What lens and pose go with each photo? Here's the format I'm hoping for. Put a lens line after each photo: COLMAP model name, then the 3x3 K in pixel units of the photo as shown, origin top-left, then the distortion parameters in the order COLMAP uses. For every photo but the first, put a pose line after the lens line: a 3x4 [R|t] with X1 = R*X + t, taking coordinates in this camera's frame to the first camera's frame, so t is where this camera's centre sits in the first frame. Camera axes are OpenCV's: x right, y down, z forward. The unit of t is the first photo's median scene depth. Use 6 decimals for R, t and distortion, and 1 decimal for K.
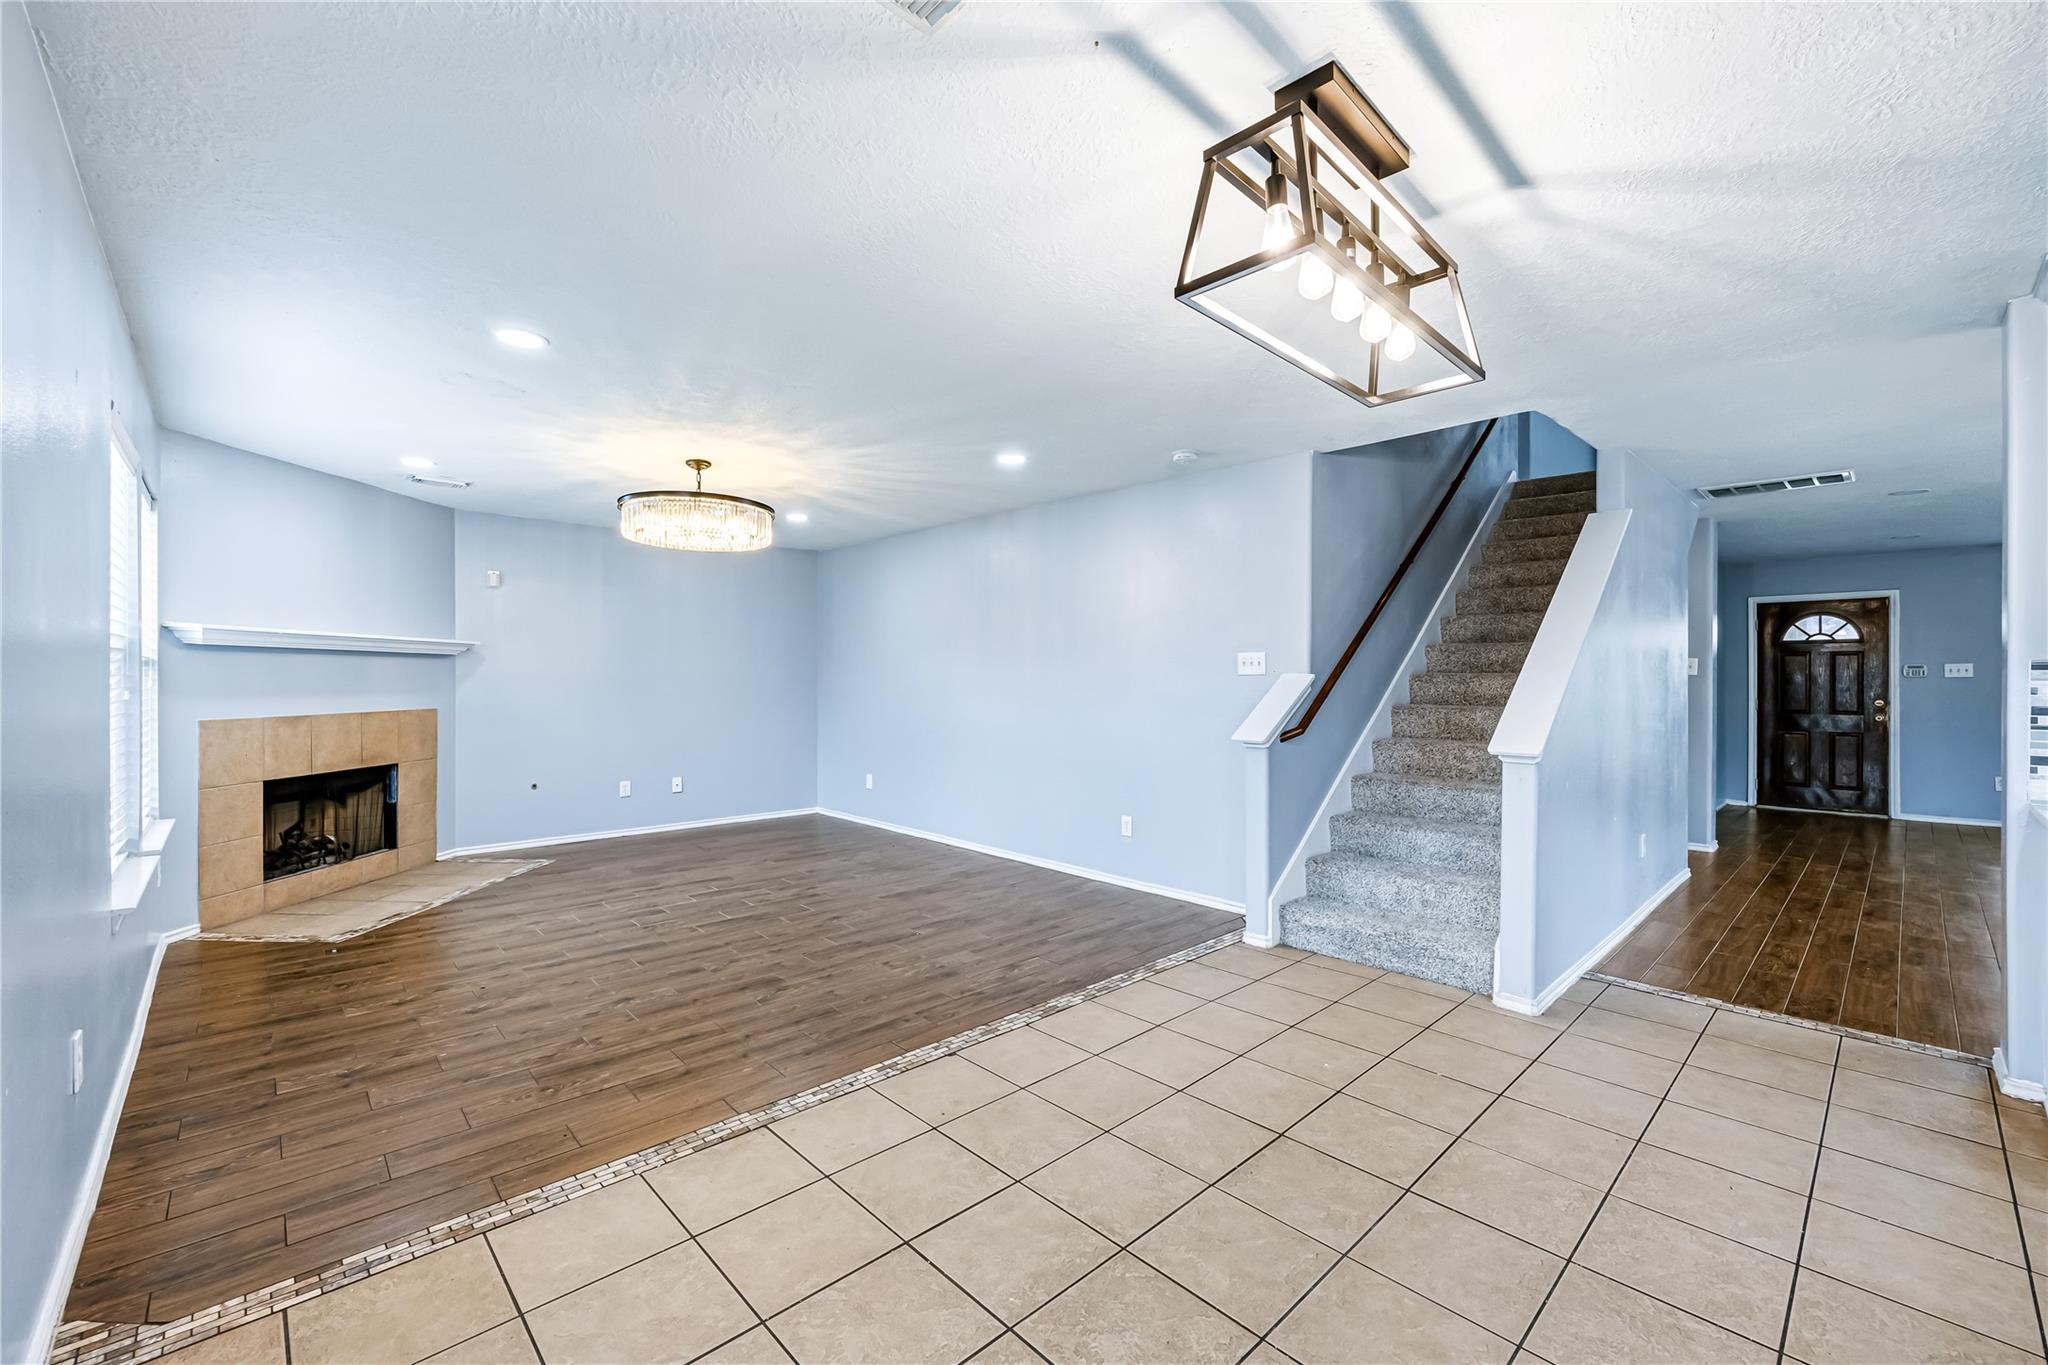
lens RADIAL K [[834.3, 0, 1008.4], [0, 834.3, 682.8], [0, 0, 1]] dist [-0.004561, -0.000043]
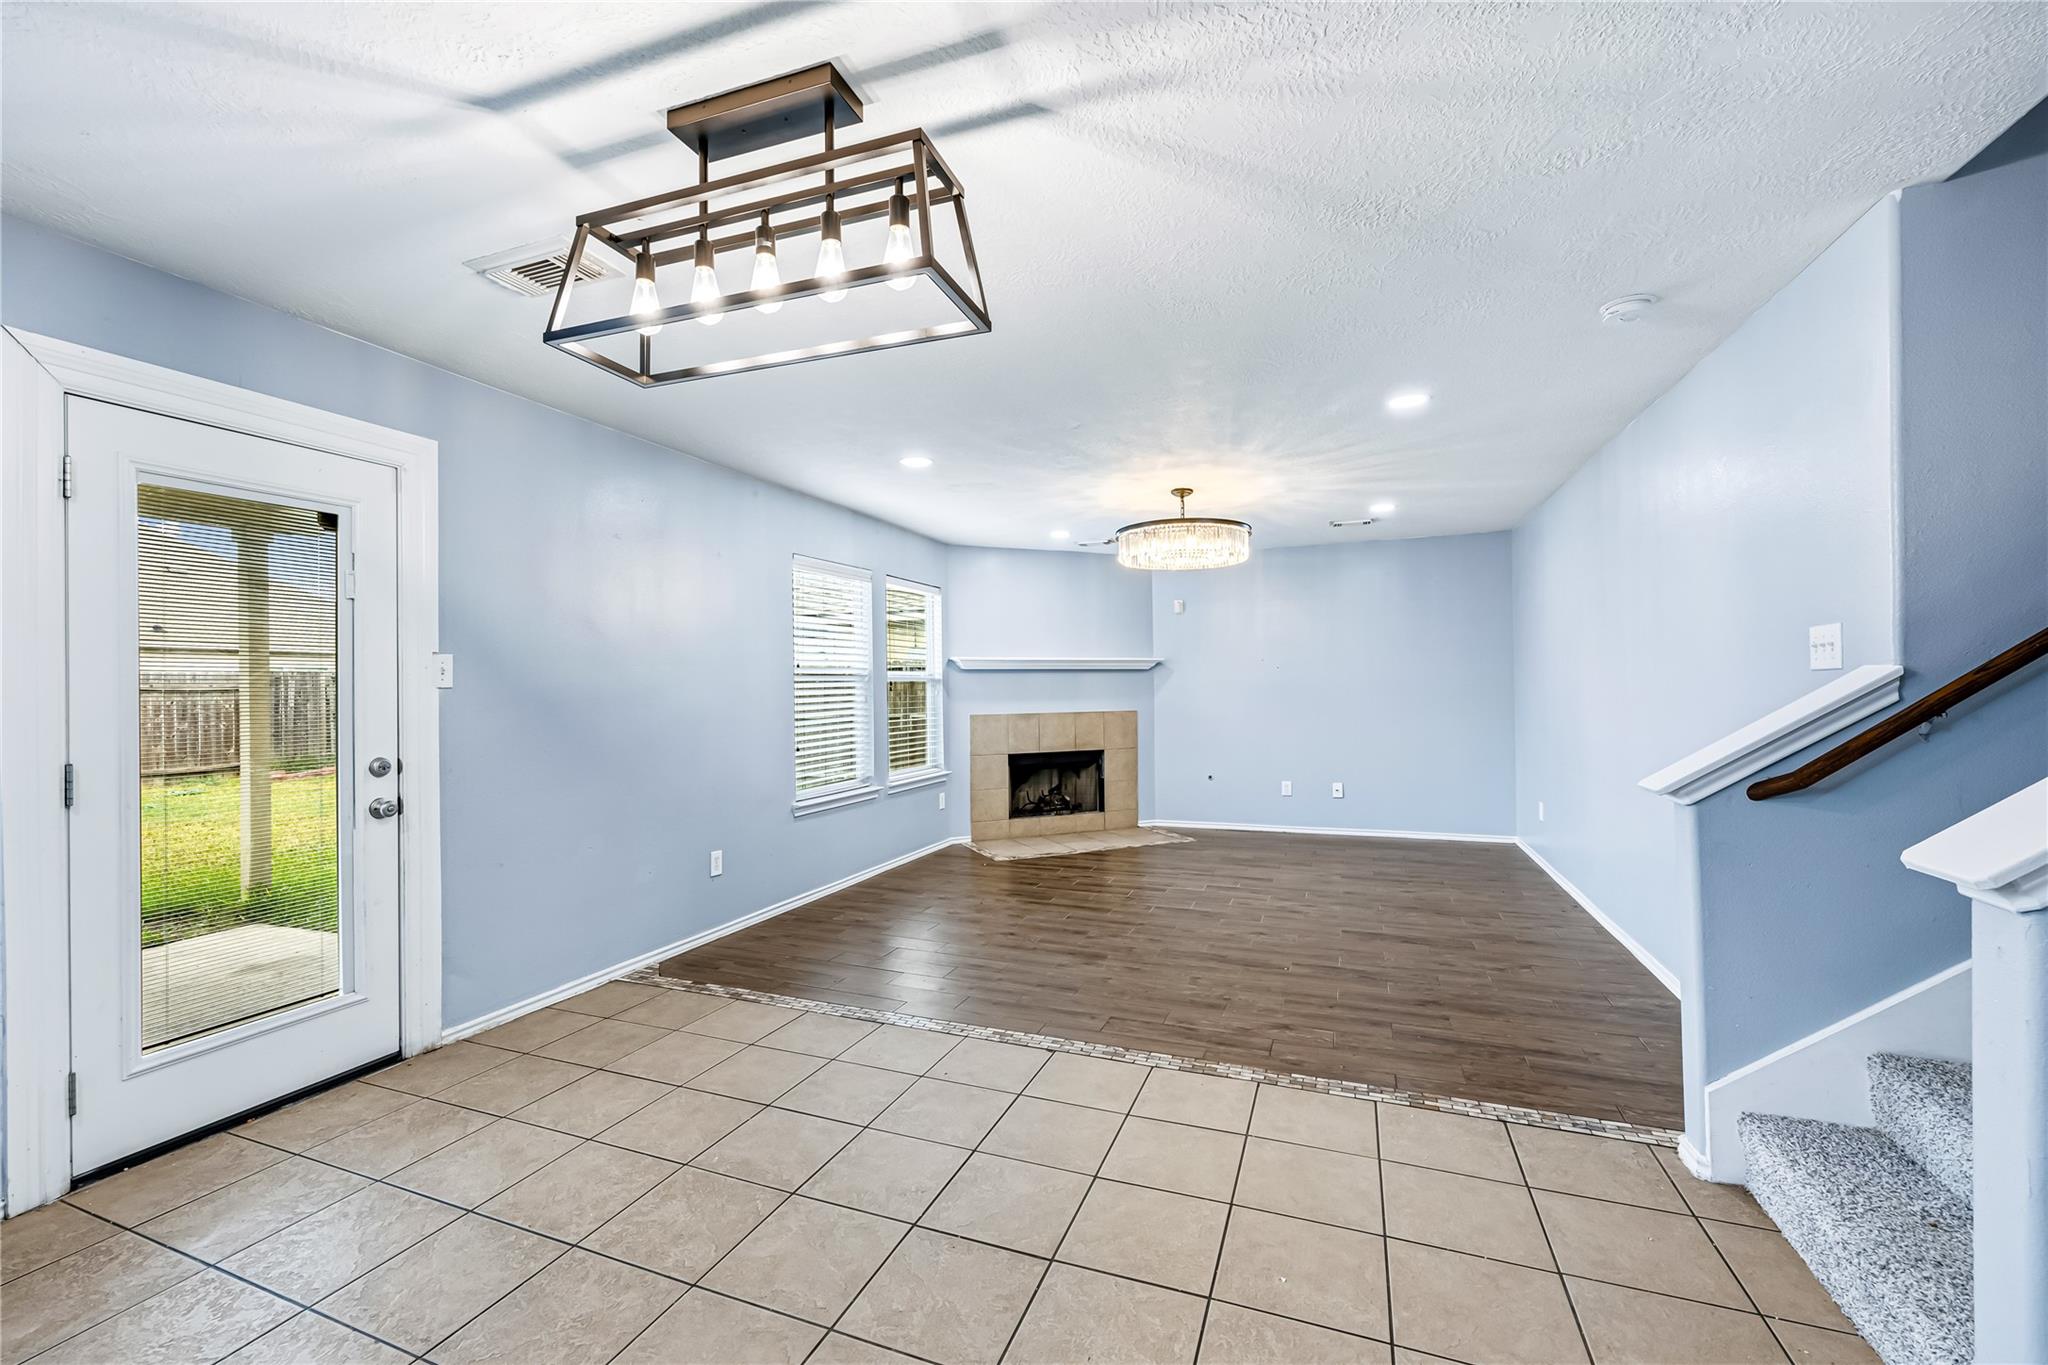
lens RADIAL K [[834.3, 0, 1014.3], [0, 834.3, 688.7], [0, 0, 1]] dist [-0.004561, -0.000043]
pose [[0.431919, -0.007309, -0.901883, 0.578609], [0.007449, 0.999962, -0.004537, 0.001323], [0.901882, -0.004758, 0.431957, 0.352124]]
